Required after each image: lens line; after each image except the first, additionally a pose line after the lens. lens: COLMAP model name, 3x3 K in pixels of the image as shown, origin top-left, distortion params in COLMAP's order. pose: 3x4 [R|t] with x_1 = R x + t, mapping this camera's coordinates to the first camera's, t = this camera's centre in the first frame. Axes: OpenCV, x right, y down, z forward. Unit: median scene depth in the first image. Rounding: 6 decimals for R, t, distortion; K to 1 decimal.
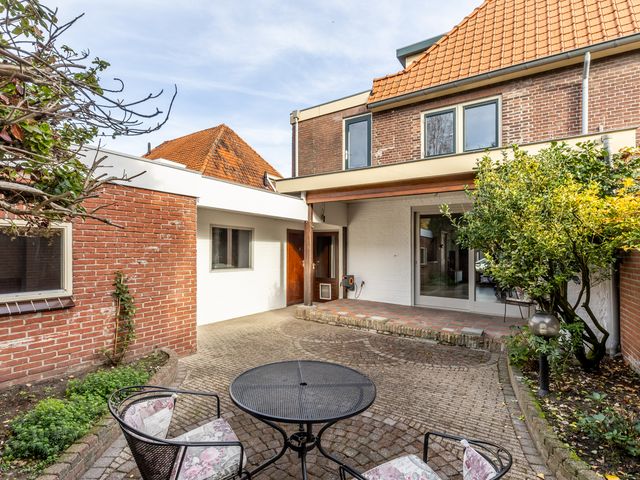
lens RADIAL K [[324.9, 0, 330.8], [0, 324.9, 243.5], [0, 0, 1]] dist [0.001250, 0.000617]
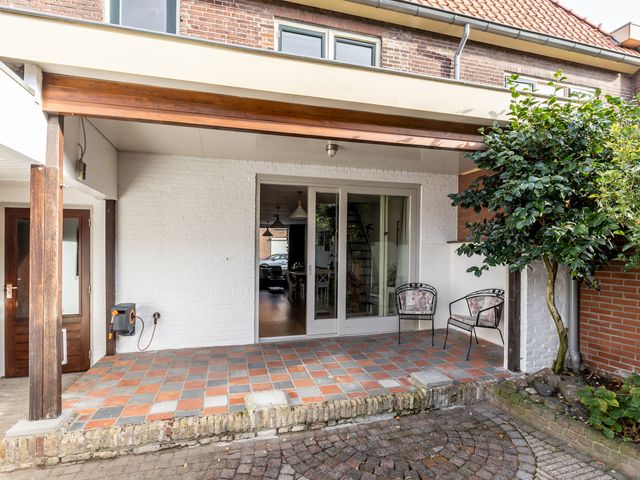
lens RADIAL K [[336.5, 0, 319.2], [0, 336.5, 243.0], [0, 0, 1]] dist [0.001521, 0.000079]
pose [[0.661899, -0.000613, 0.749592, -0.144399], [-0.003737, 0.999985, 0.004118, 0.008561], [-0.749583, -0.005527, 0.661887, 0.568075]]
